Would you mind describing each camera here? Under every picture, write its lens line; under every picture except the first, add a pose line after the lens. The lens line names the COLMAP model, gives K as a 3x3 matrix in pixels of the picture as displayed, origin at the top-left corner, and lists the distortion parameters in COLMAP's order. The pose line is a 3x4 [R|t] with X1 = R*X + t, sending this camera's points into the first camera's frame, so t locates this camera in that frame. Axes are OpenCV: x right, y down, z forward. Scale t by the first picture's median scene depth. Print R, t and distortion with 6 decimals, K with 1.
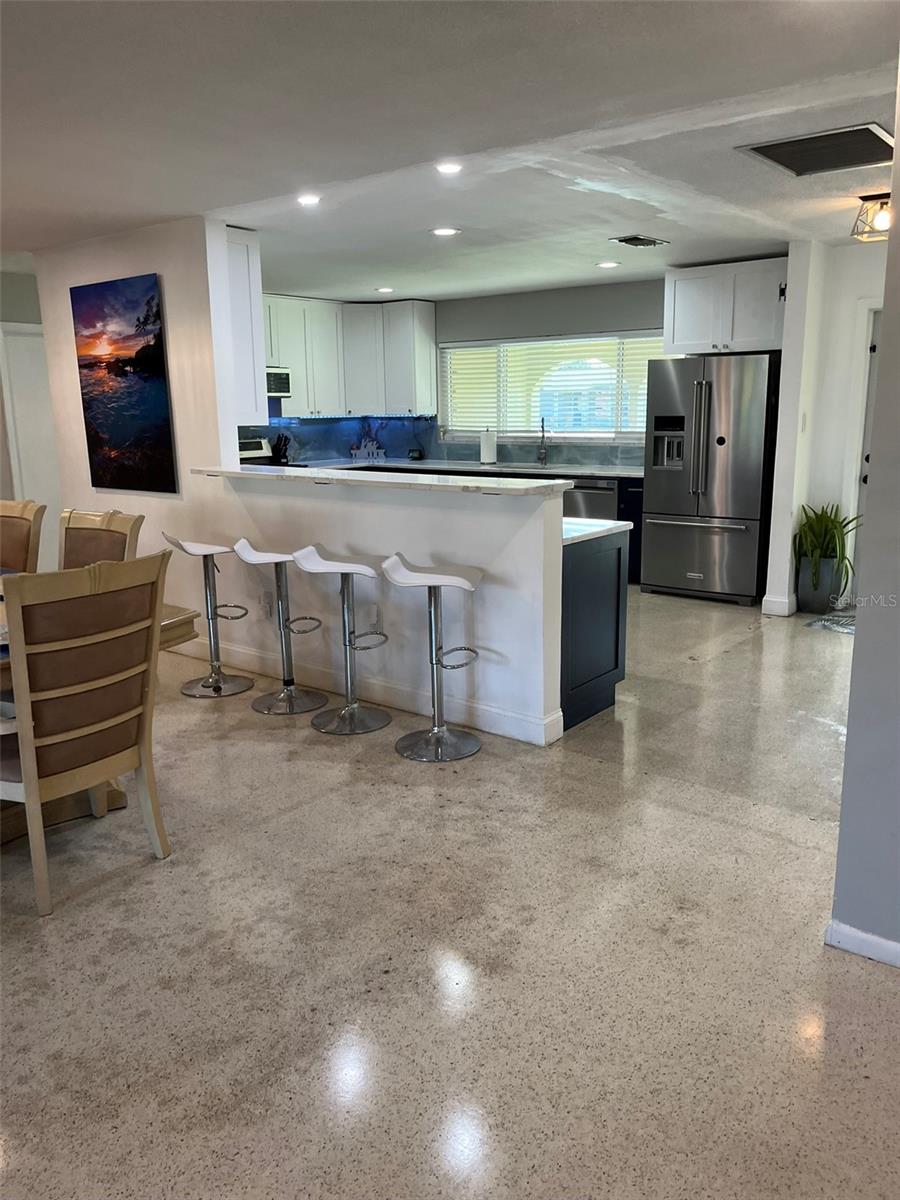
lens RADIAL K [[908.5, 0, 448.2], [0, 908.5, 601.9], [0, 0, 1]] dist [0.059745, -0.093707]
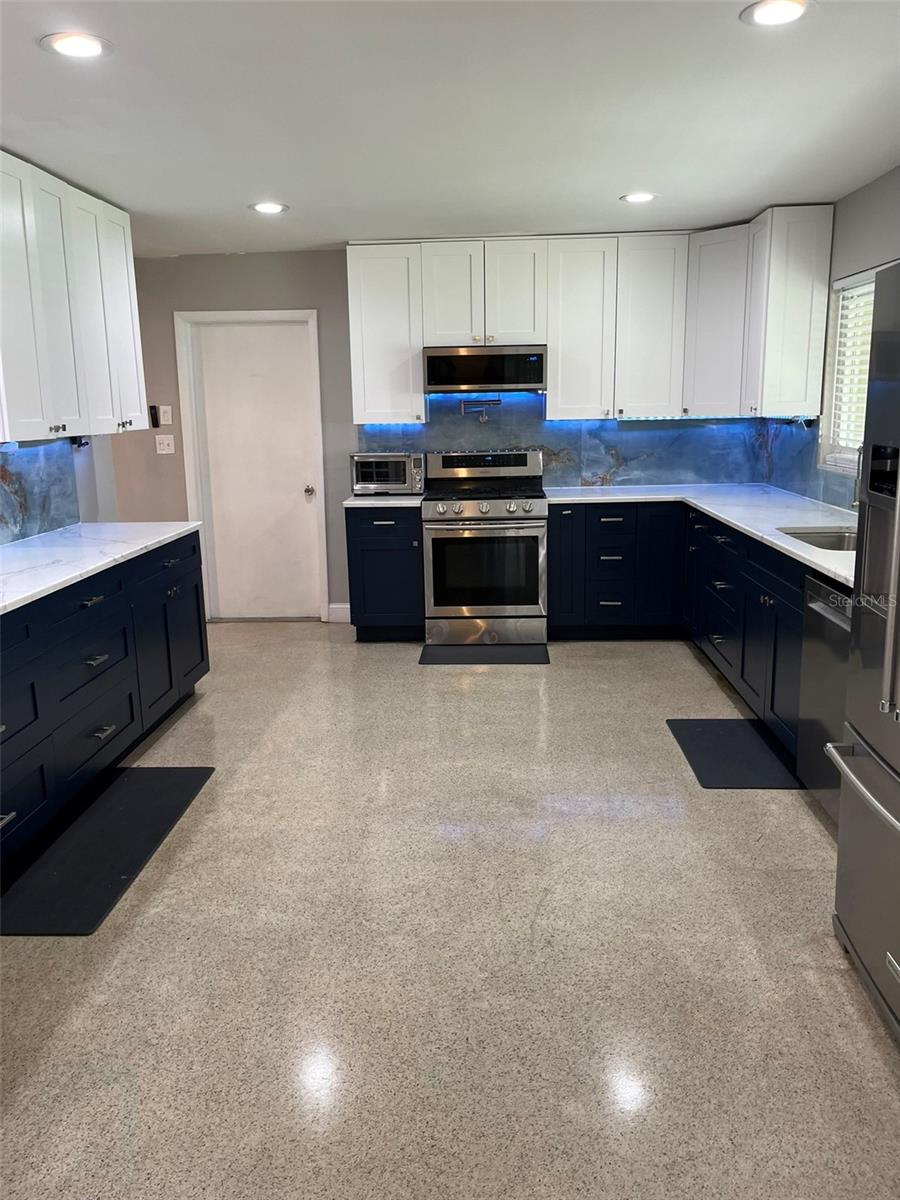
lens RADIAL K [[908.5, 0, 452.3], [0, 908.5, 593.7], [0, 0, 1]] dist [0.059745, -0.093707]
pose [[0.587998, 0.169922, -0.790813, 0.336632], [-0.160727, 0.982734, 0.091654, -0.129730], [0.792733, 0.073213, 0.605156, 0.561351]]
